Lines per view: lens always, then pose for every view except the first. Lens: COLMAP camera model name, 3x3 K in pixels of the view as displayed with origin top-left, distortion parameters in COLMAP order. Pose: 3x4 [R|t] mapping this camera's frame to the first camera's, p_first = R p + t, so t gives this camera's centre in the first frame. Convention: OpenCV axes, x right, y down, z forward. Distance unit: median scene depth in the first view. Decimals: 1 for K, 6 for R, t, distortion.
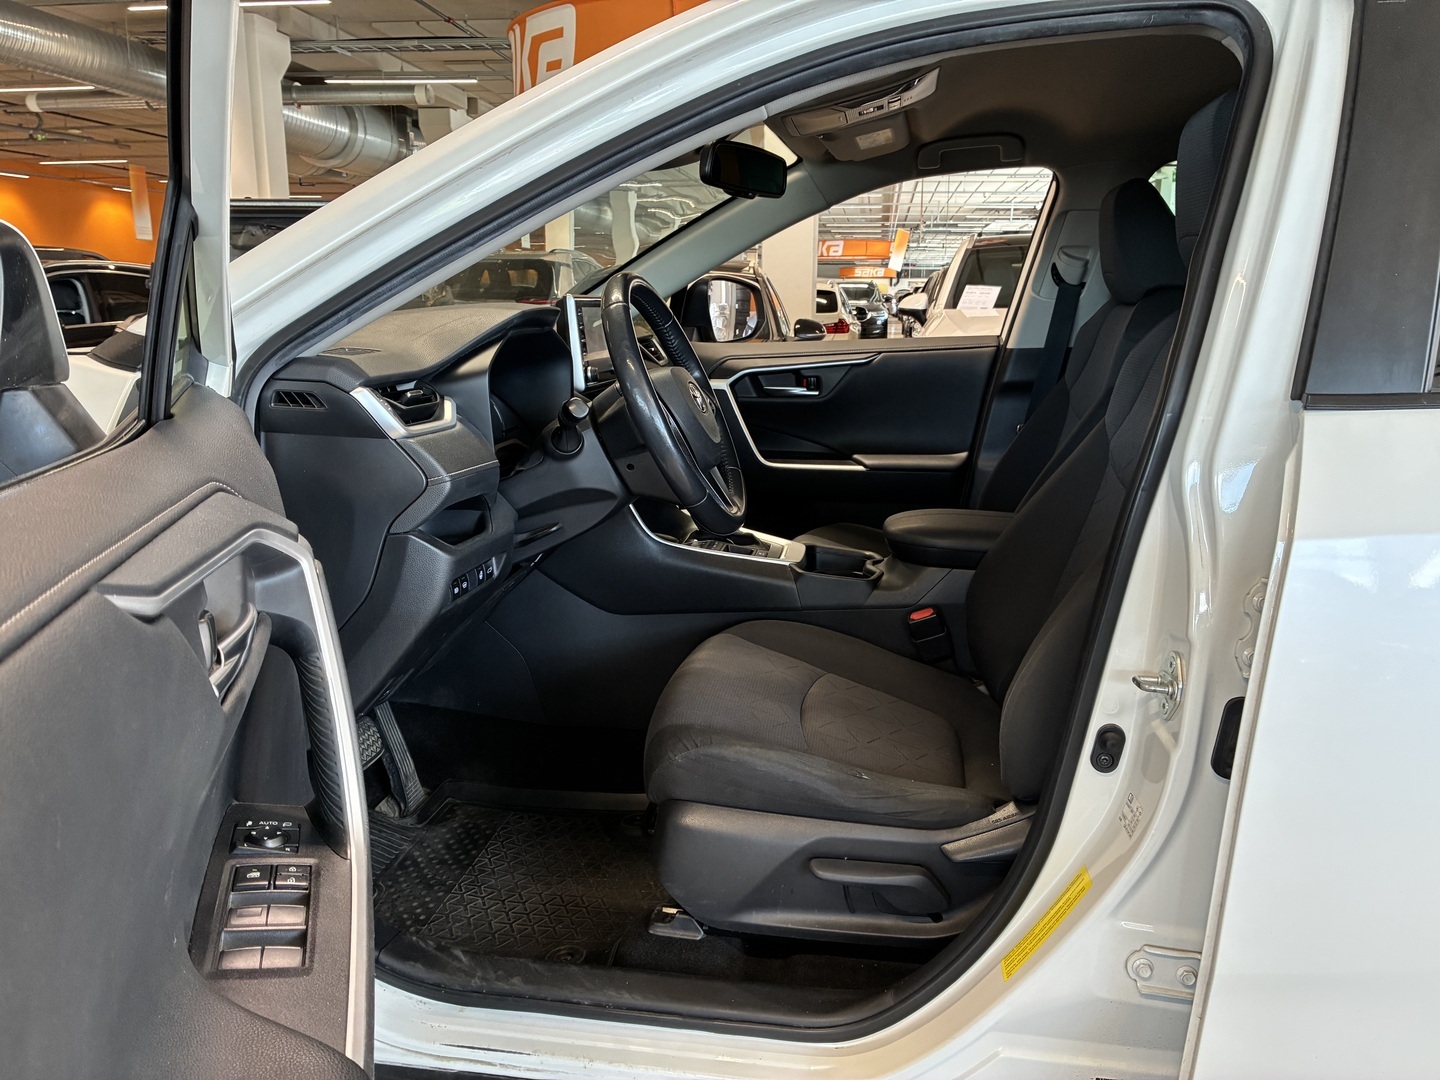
lens RADIAL K [[1111.6, 0, 720.0], [0, 1111.6, 540.0], [0, 0, 1]] dist [0.063675, -0.096682]
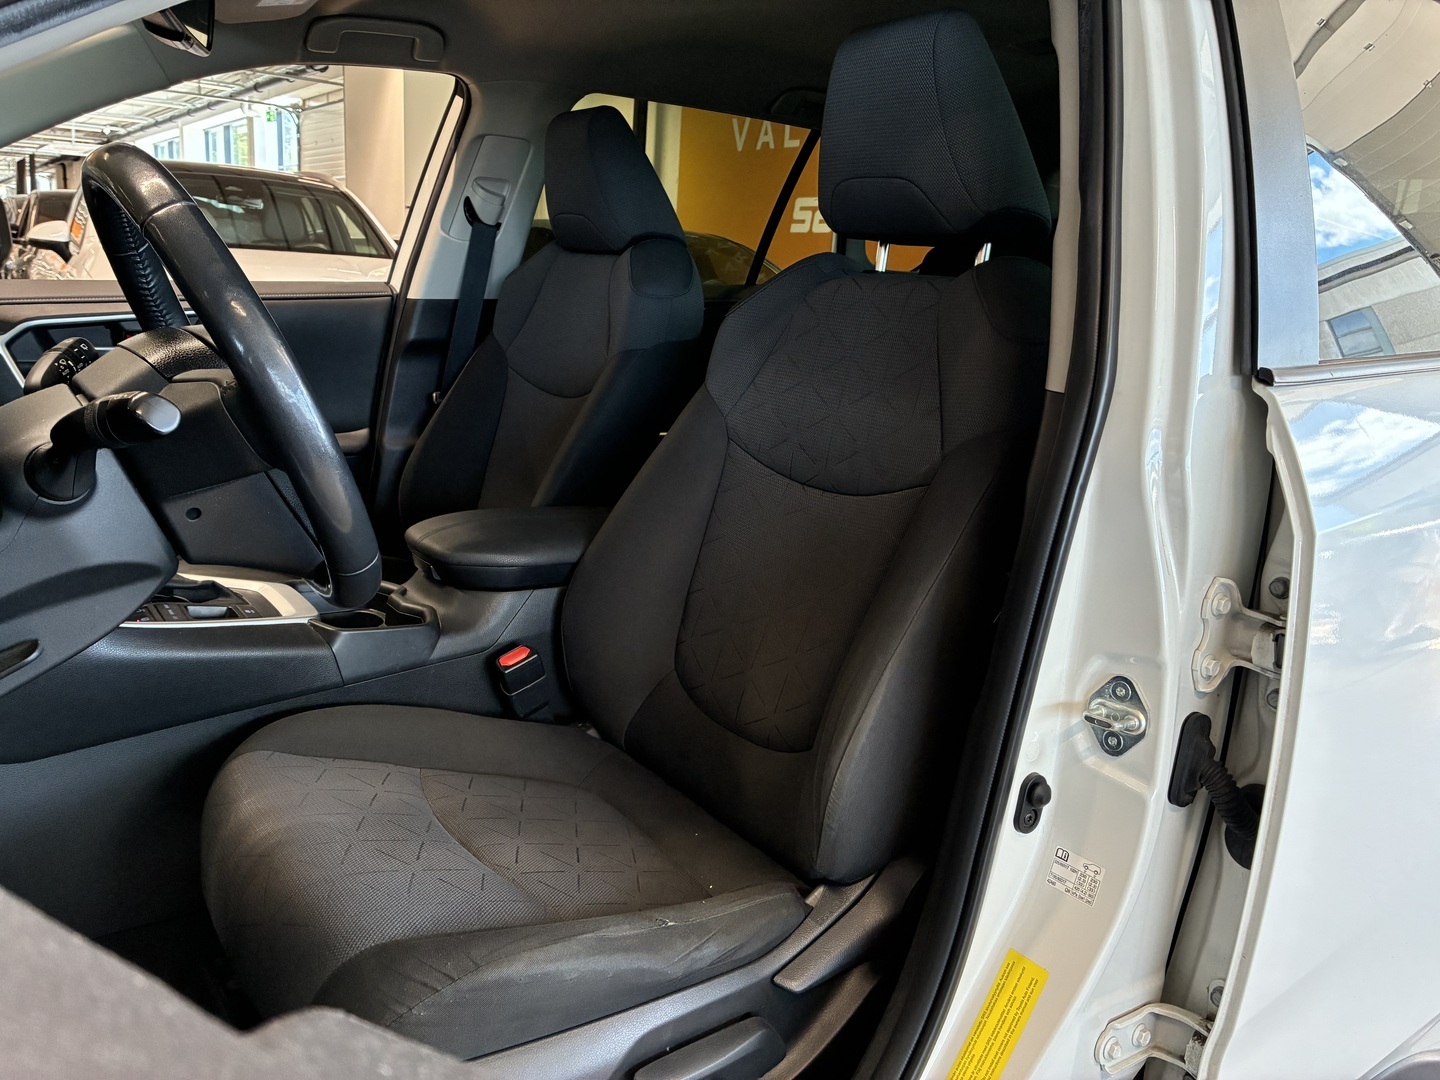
lens RADIAL K [[1111.6, 0, 720.0], [0, 1111.6, 540.0], [0, 0, 1]] dist [0.063675, -0.096682]
pose [[0.714434, -0.128452, 0.687811, -0.173273], [0.097525, 0.991690, 0.083904, -0.046812], [-0.692873, 0.007135, 0.721025, 0.275978]]
